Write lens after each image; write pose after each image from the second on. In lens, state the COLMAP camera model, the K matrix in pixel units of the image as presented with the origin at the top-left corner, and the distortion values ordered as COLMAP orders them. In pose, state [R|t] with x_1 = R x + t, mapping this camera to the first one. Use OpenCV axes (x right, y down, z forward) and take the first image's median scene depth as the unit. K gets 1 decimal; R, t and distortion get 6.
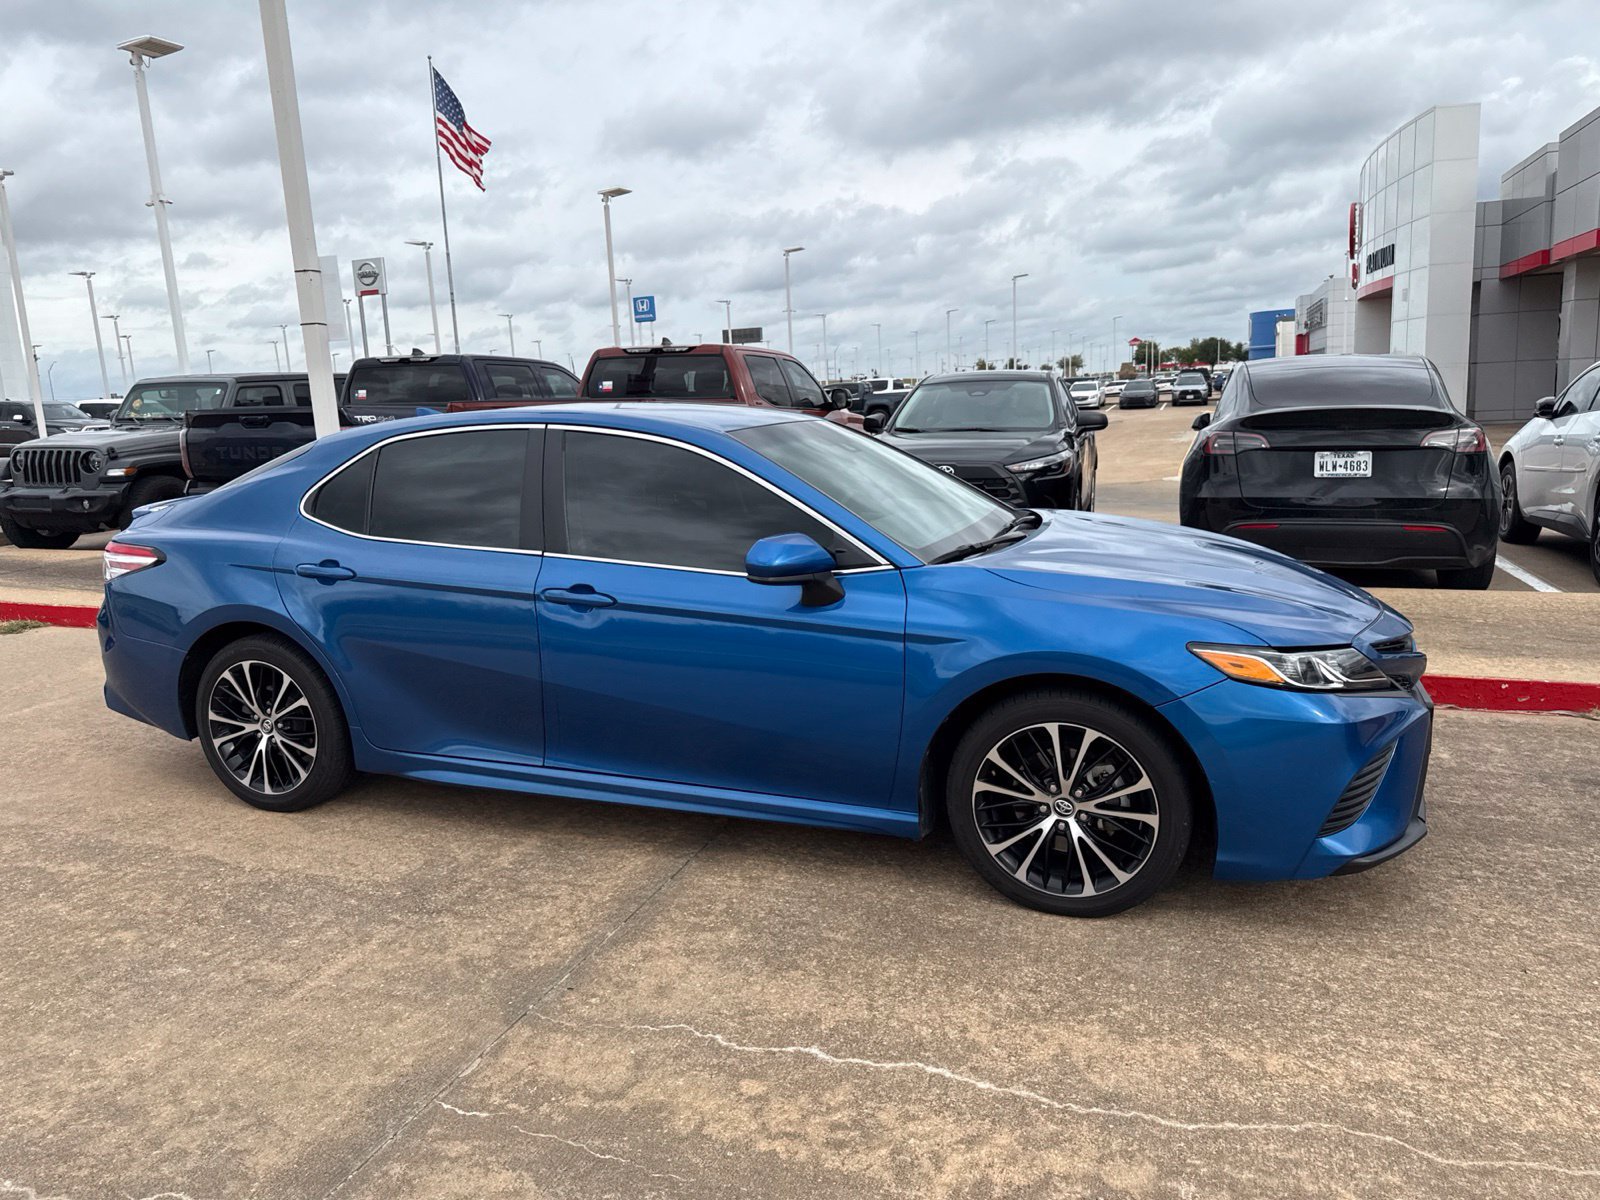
lens RADIAL K [[1112.3, 0, 802.7], [0, 1112.3, 573.7], [0, 0, 1]] dist [0.014894, -0.017023]
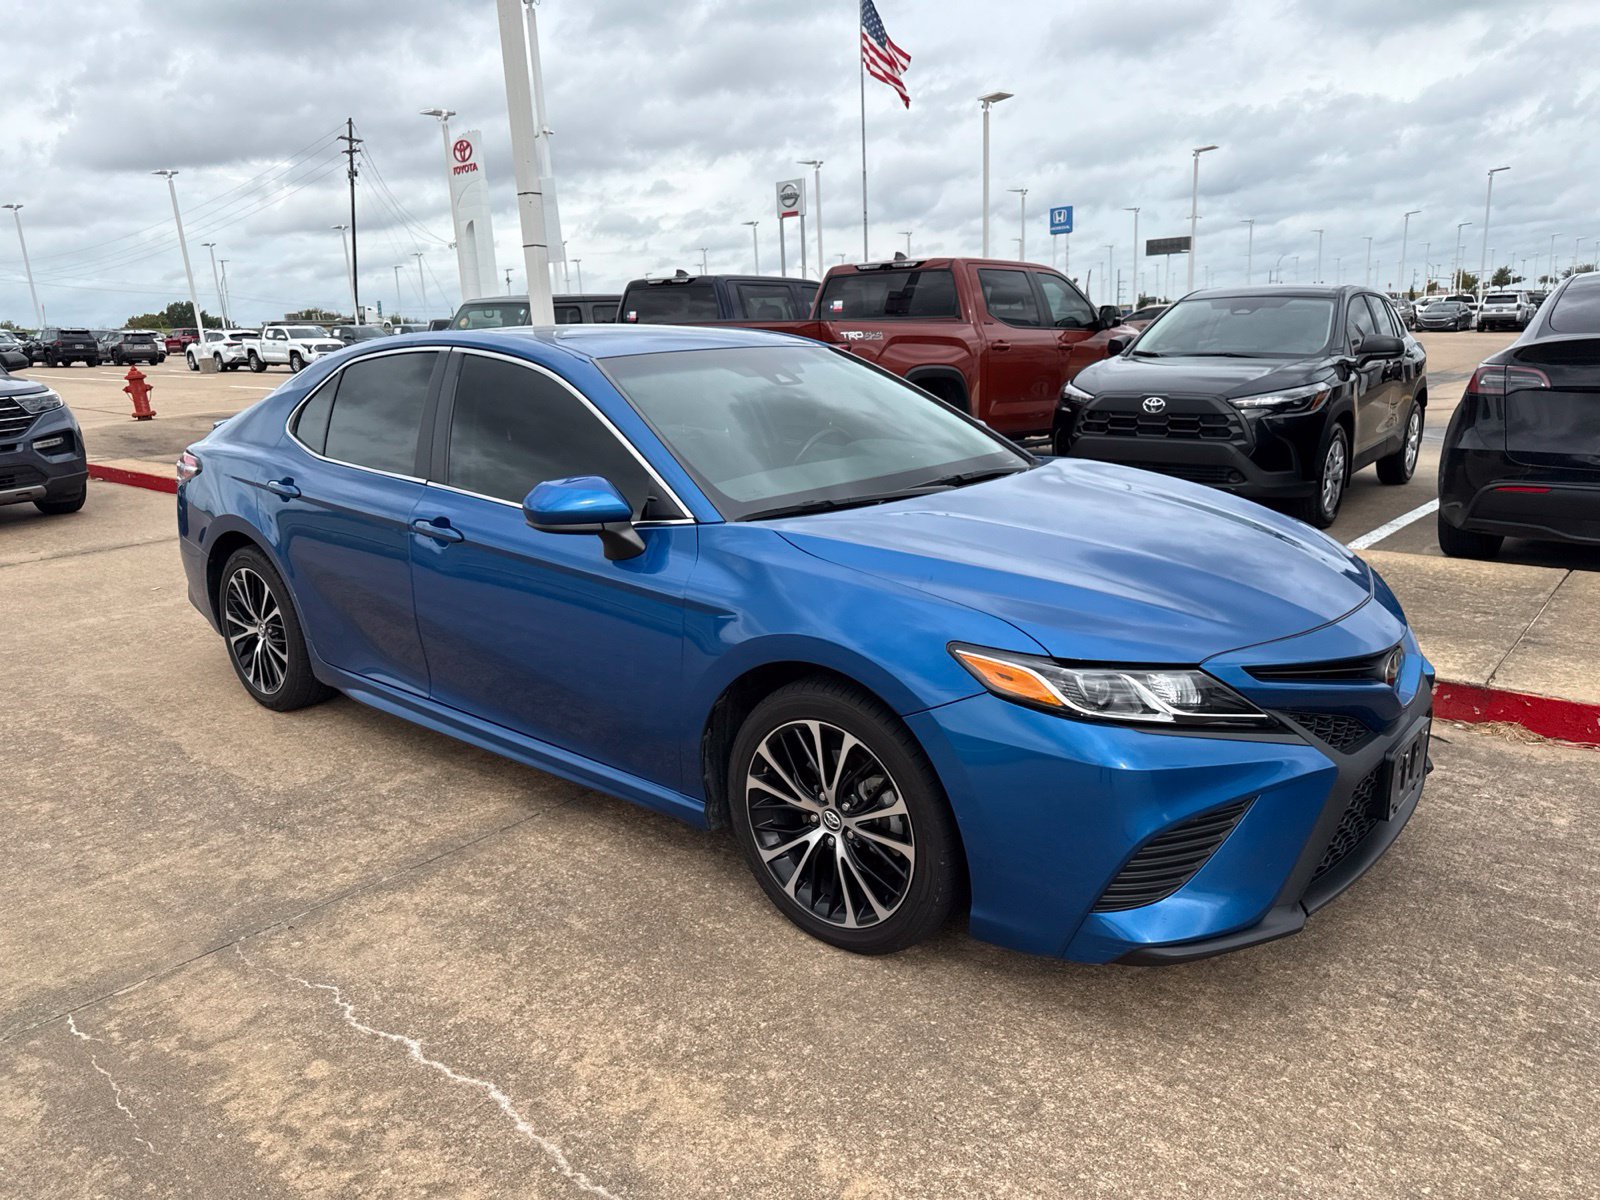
lens RADIAL K [[1131.7, 0, 812.9], [0, 1131.7, 571.4], [0, 0, 1]] dist [0.004005, -0.005403]
pose [[0.940302, 0.077028, -0.331510, 0.489011], [-0.055323, 0.995690, 0.074433, -0.038687], [0.335815, -0.051650, 0.940511, 0.207672]]
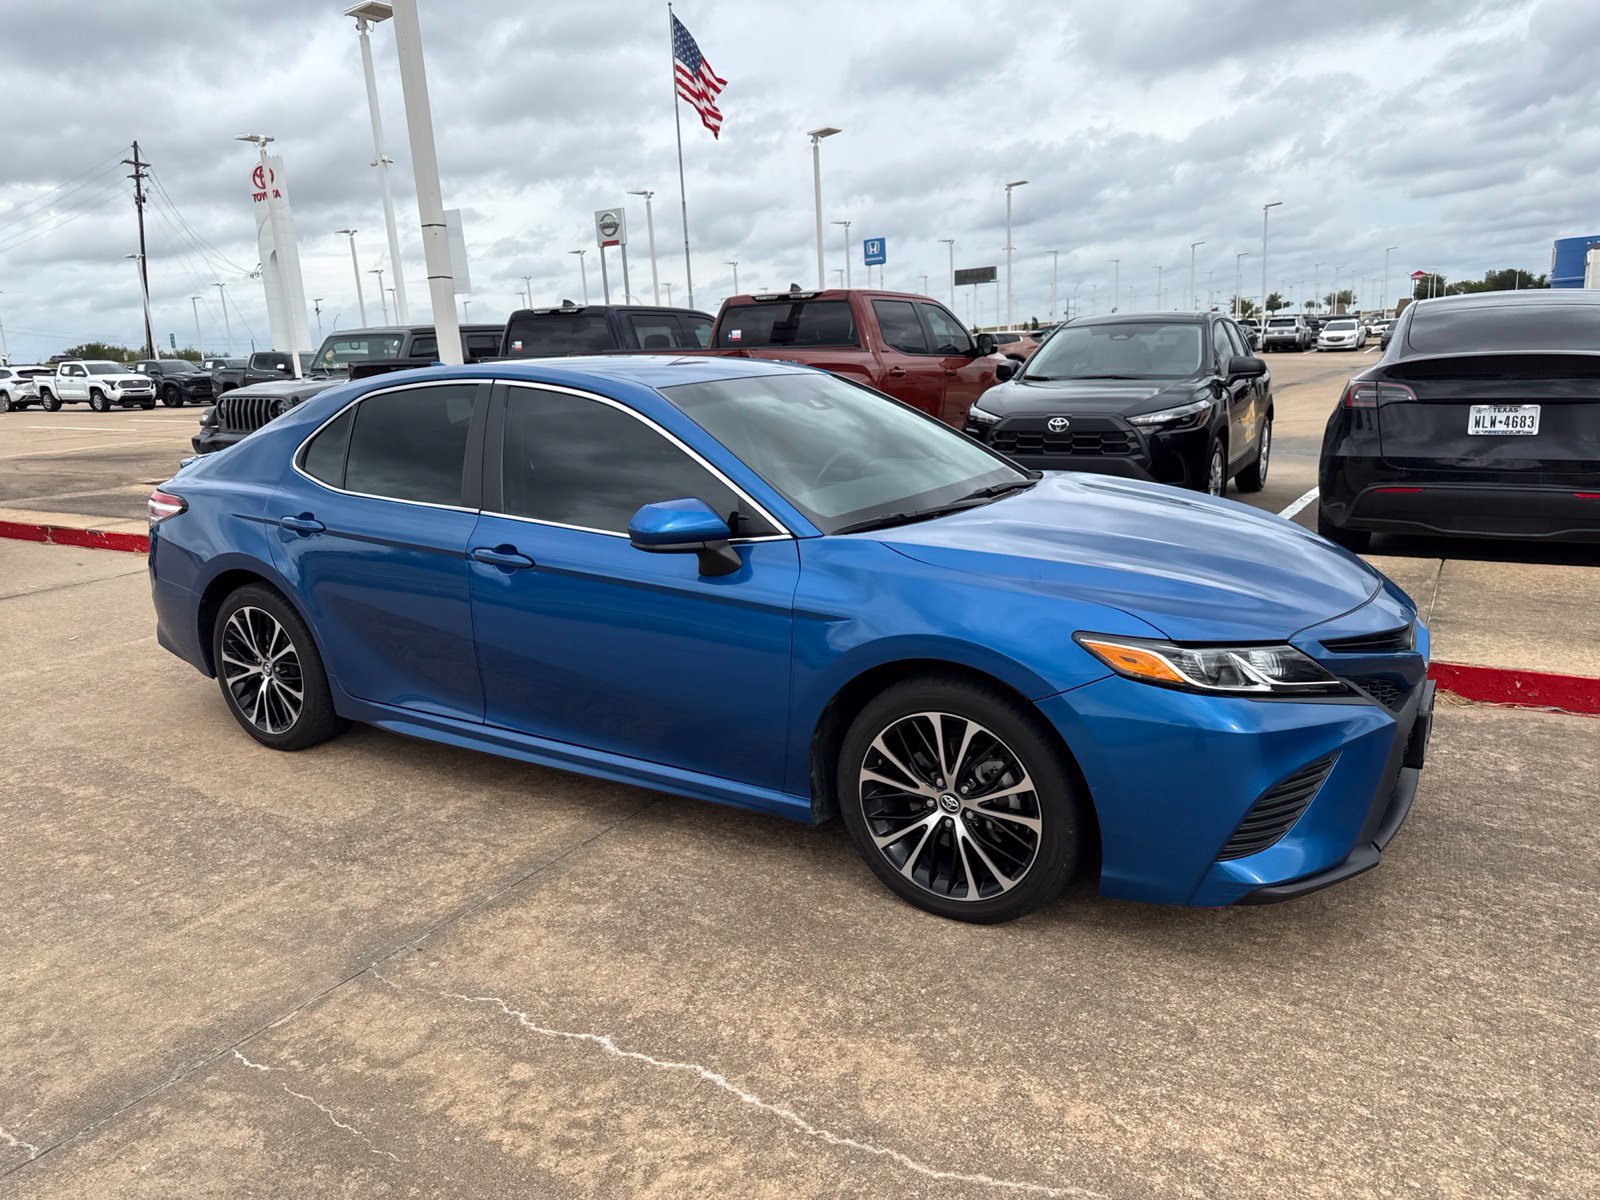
lens RADIAL K [[1119.2, 0, 808.9], [0, 1119.2, 577.8], [0, 0, 1]] dist [0.025897, -0.032593]
pose [[0.980680, 0.032050, -0.192975, 0.292951], [-0.022364, 0.998388, 0.052169, -0.021172], [0.194336, -0.046846, 0.979816, 0.082716]]
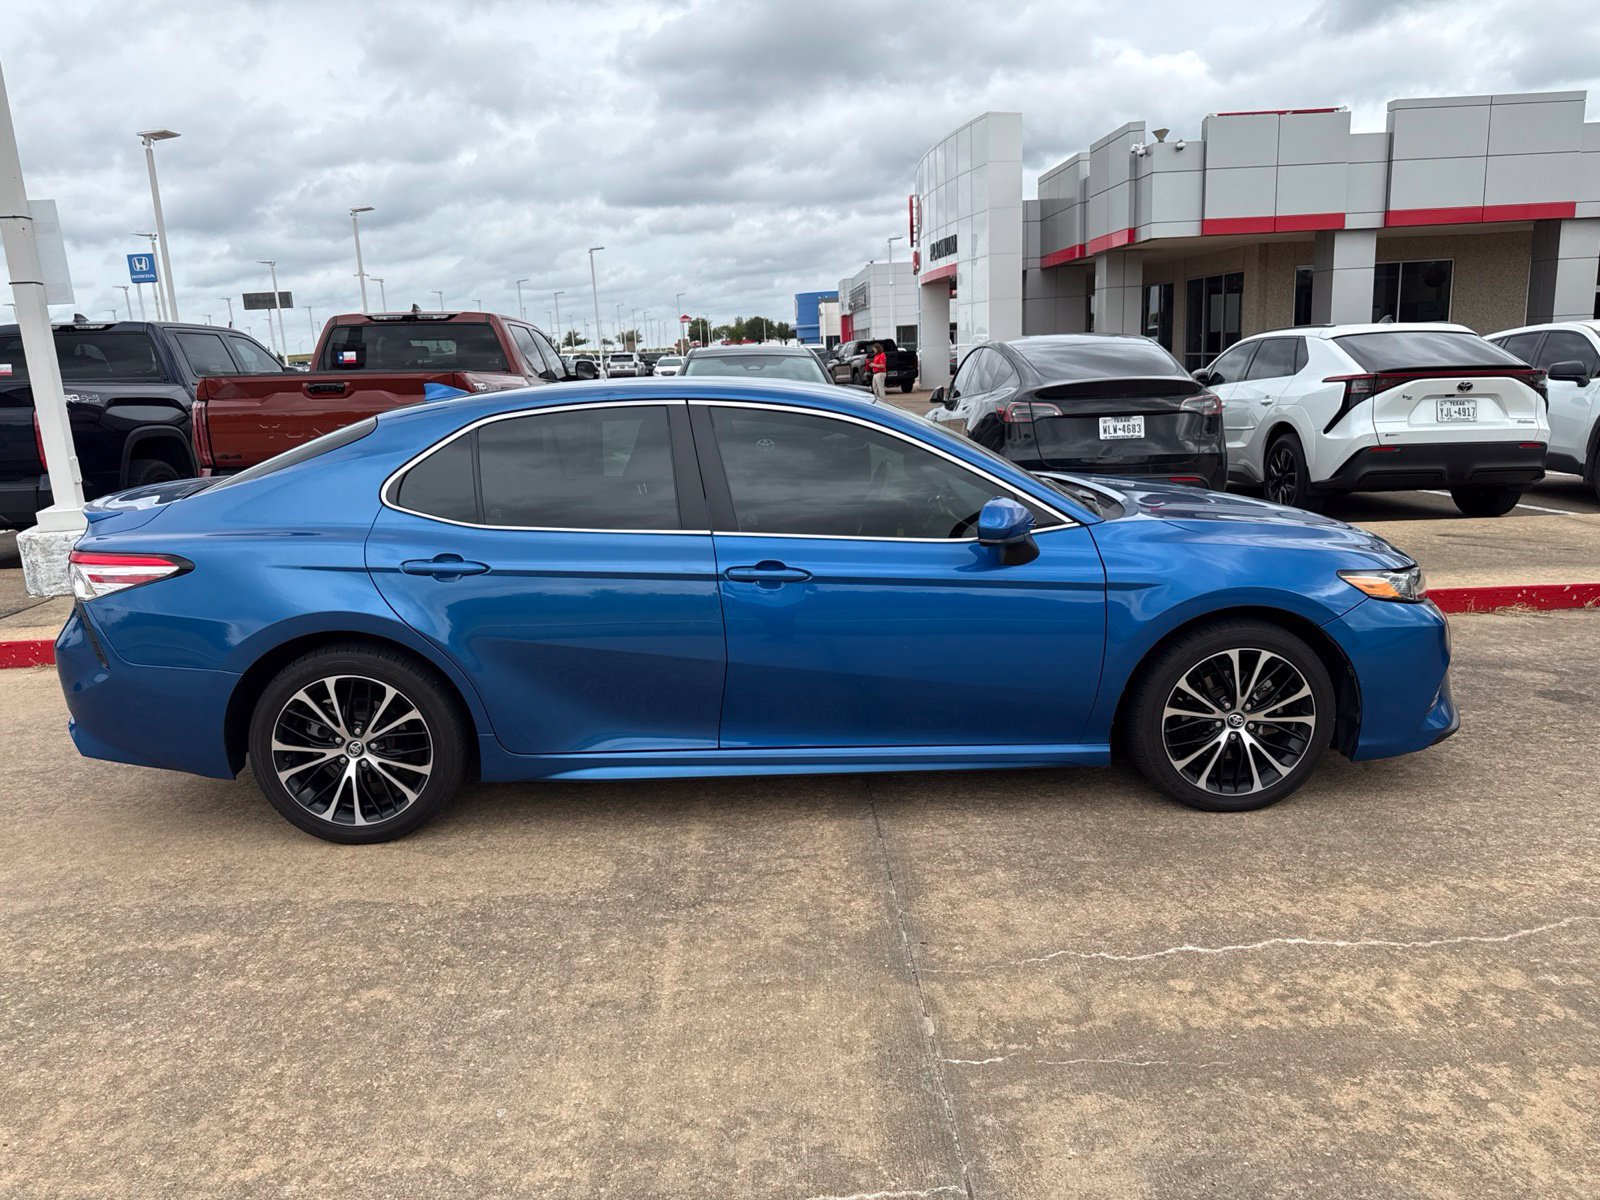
lens RADIAL K [[1103.2, 0, 796.8], [0, 1103.2, 593.9], [0, 0, 1]] dist [0.029926, -0.035989]
pose [[0.928722, -0.075635, 0.362979, -0.610192], [0.060681, 0.996779, 0.052442, -0.012477], [-0.365777, -0.026678, 0.930320, 0.085560]]
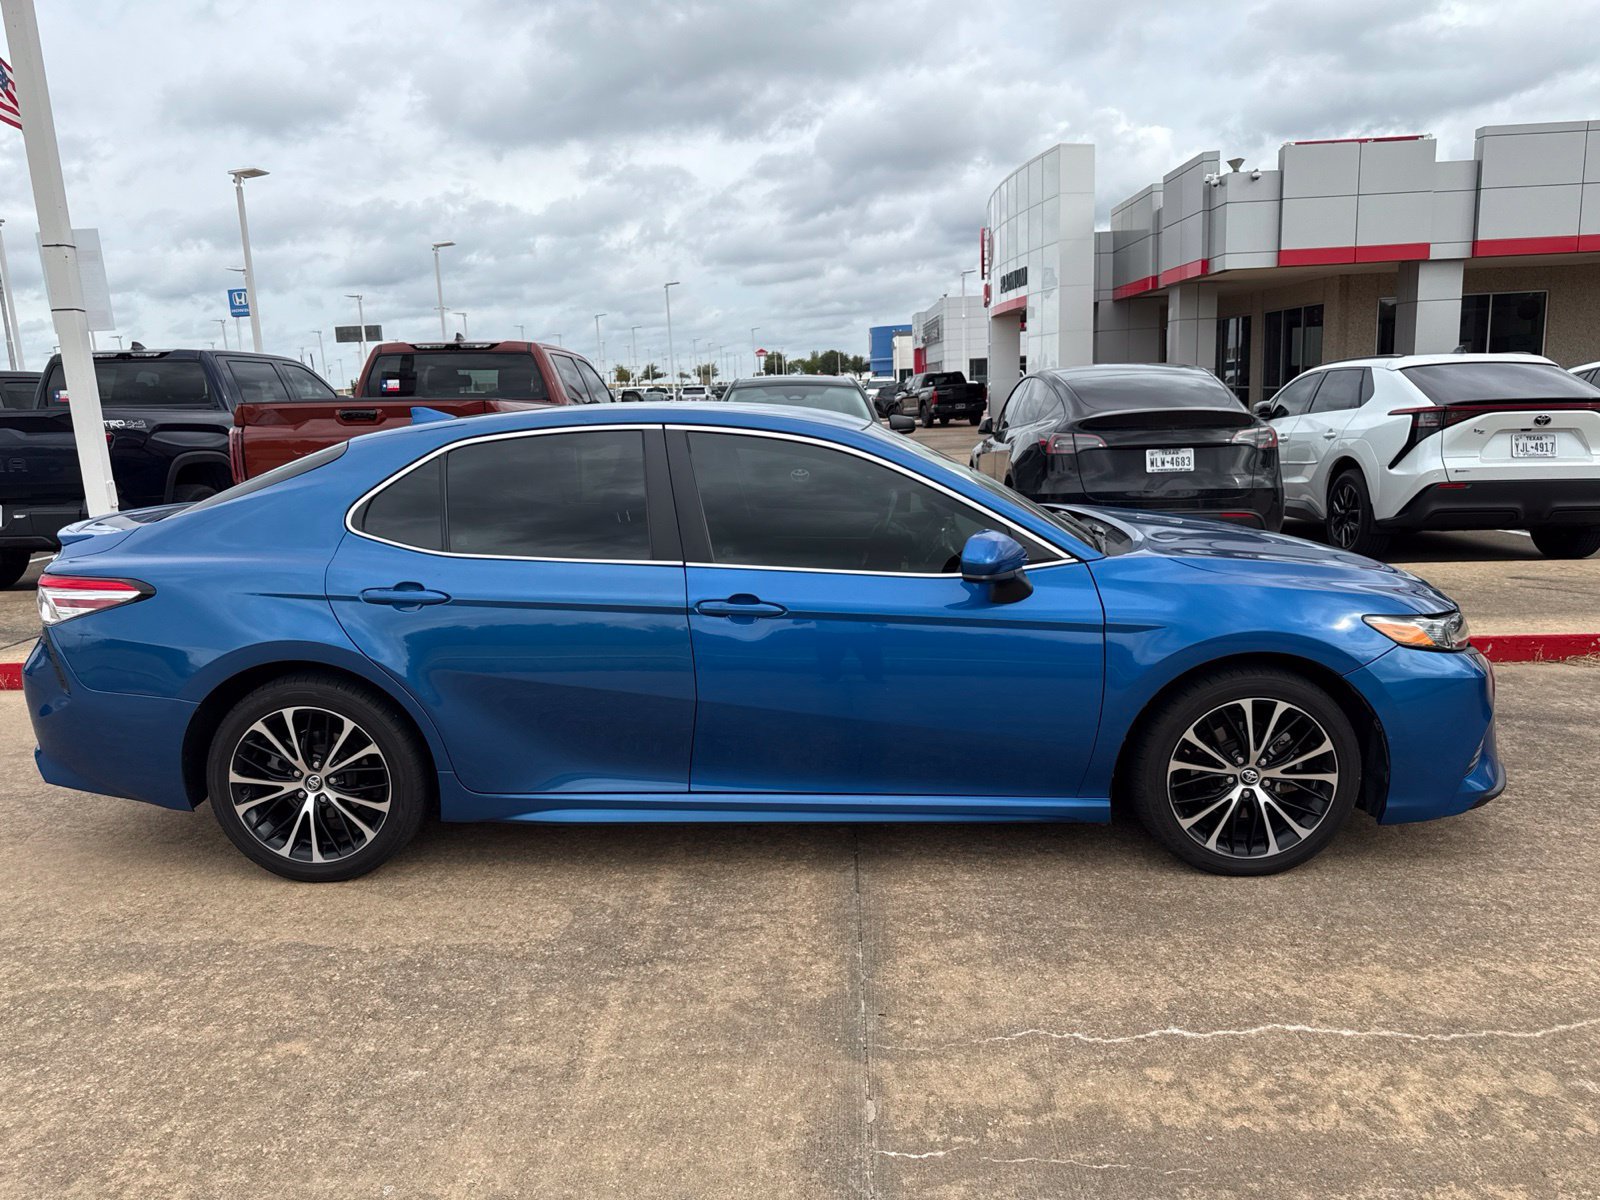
lens RADIAL K [[1107.8, 0, 800.0], [0, 1107.8, 600.0], [0, 0, 1]] dist [0.015396, -0.016999]
pose [[0.950306, -0.052328, 0.306887, -0.500105], [0.046791, 0.998582, 0.025376, -0.008092], [-0.307780, -0.009755, 0.951408, 0.112949]]
